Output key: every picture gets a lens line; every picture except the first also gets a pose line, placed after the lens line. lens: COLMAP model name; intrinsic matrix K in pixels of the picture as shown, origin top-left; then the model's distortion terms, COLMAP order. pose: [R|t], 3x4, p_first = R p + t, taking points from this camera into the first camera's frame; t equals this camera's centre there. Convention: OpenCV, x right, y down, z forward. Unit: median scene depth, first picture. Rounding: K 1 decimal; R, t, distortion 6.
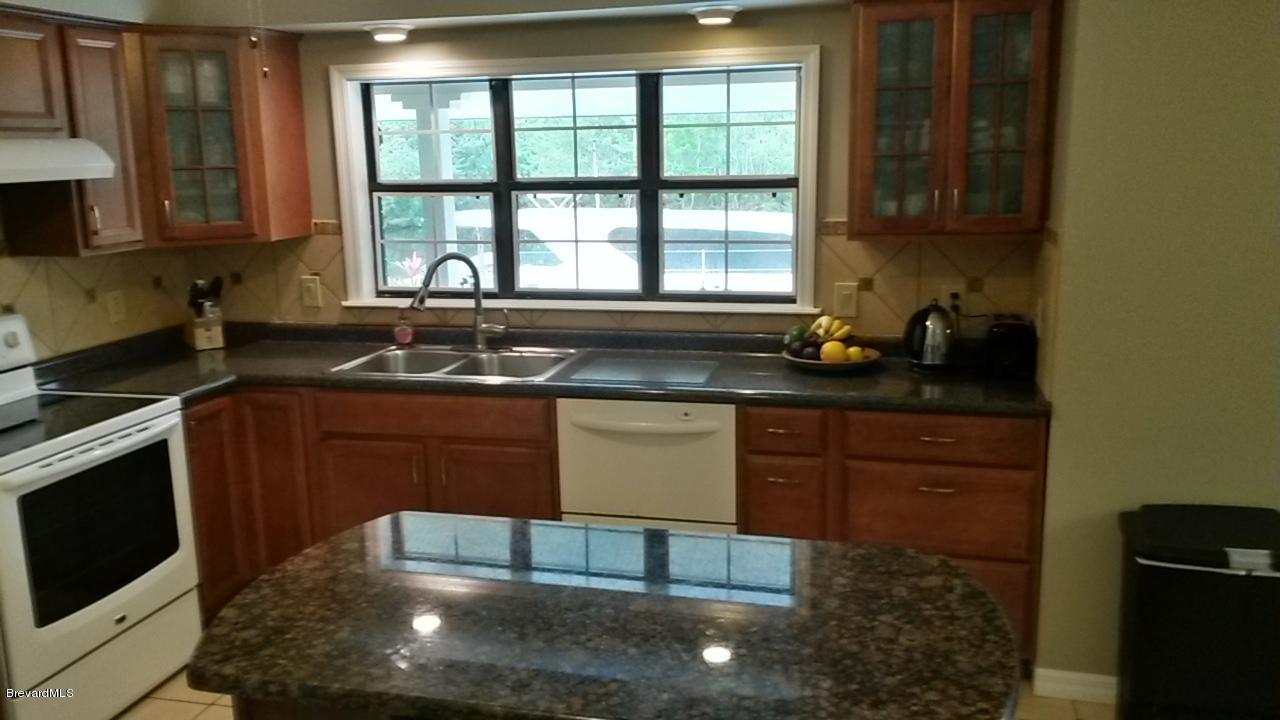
lens RADIAL K [[1044.1, 0, 618.4], [0, 1044.1, 338.6], [0, 0, 1]] dist [0.067773, -0.080115]
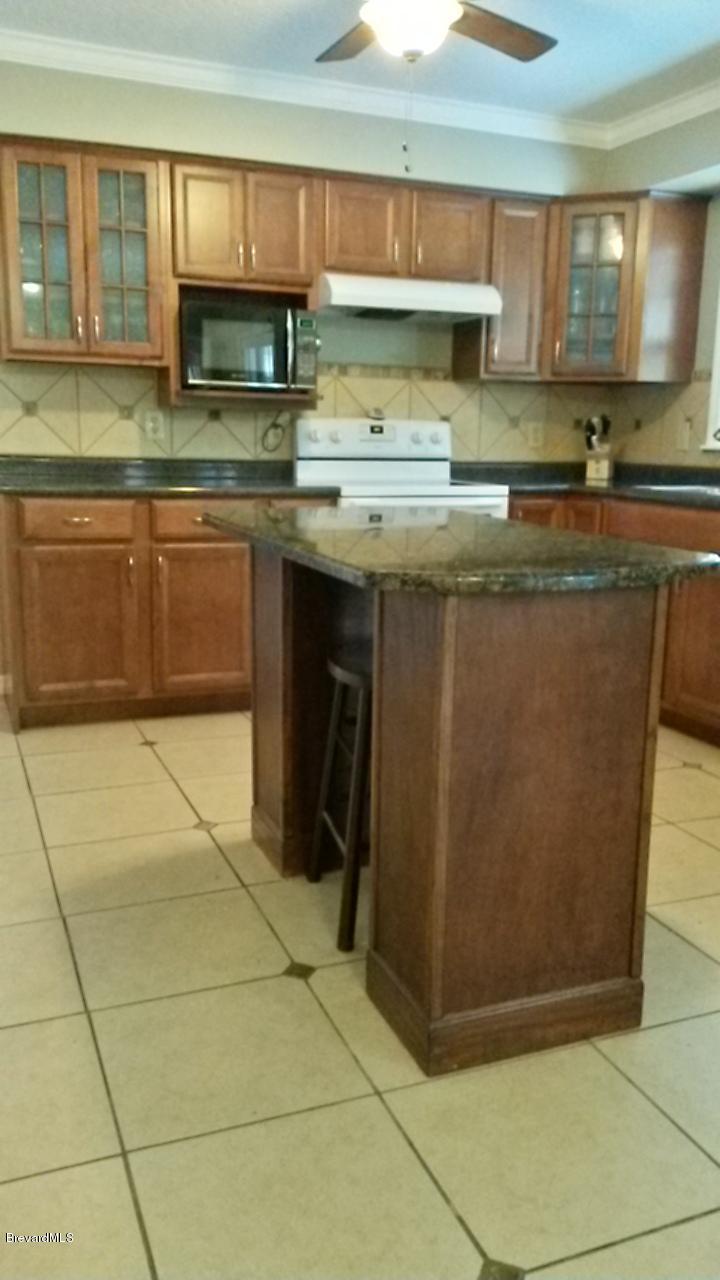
lens RADIAL K [[1044.1, 0, 386.1], [0, 1044.1, 644.3], [0, 0, 1]] dist [0.067773, -0.080115]
pose [[0.613577, 0.195876, -0.764955, 0.458402], [-0.178348, 0.978089, 0.107397, 0.119652], [0.769230, 0.070532, 0.635067, 0.076993]]
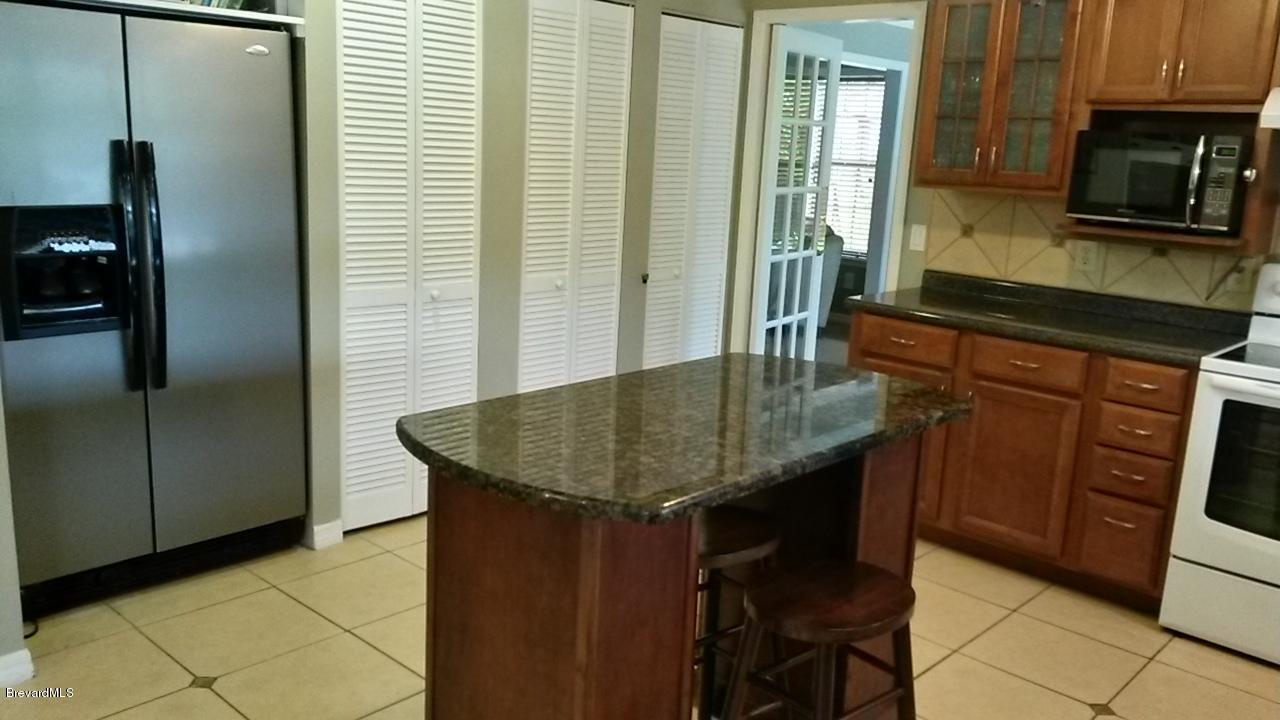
lens RADIAL K [[1044.1, 0, 640.0], [0, 1044.1, 350.1], [0, 0, 1]] dist [0.067773, -0.080115]
pose [[-0.464170, 0.171992, -0.868888, 0.524590], [-0.201529, 0.934731, 0.292684, -0.079292], [0.862515, 0.310961, -0.399213, 0.665711]]
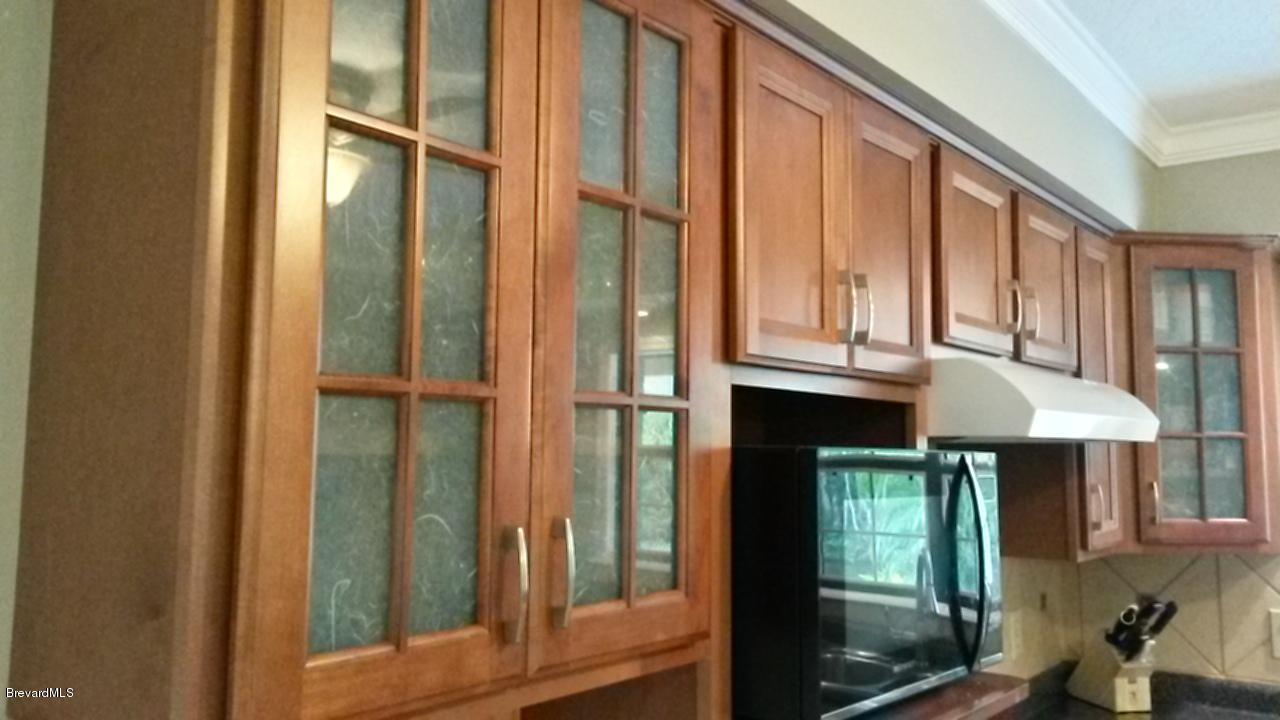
lens RADIAL K [[1044.1, 0, 646.0], [0, 1044.1, 359.4], [0, 0, 1]] dist [0.067773, -0.080115]
pose [[0.929532, -0.009391, -0.368622, -0.468773], [-0.089567, 0.963987, -0.250413, -0.010664], [0.357698, 0.265783, 0.895216, 0.265759]]
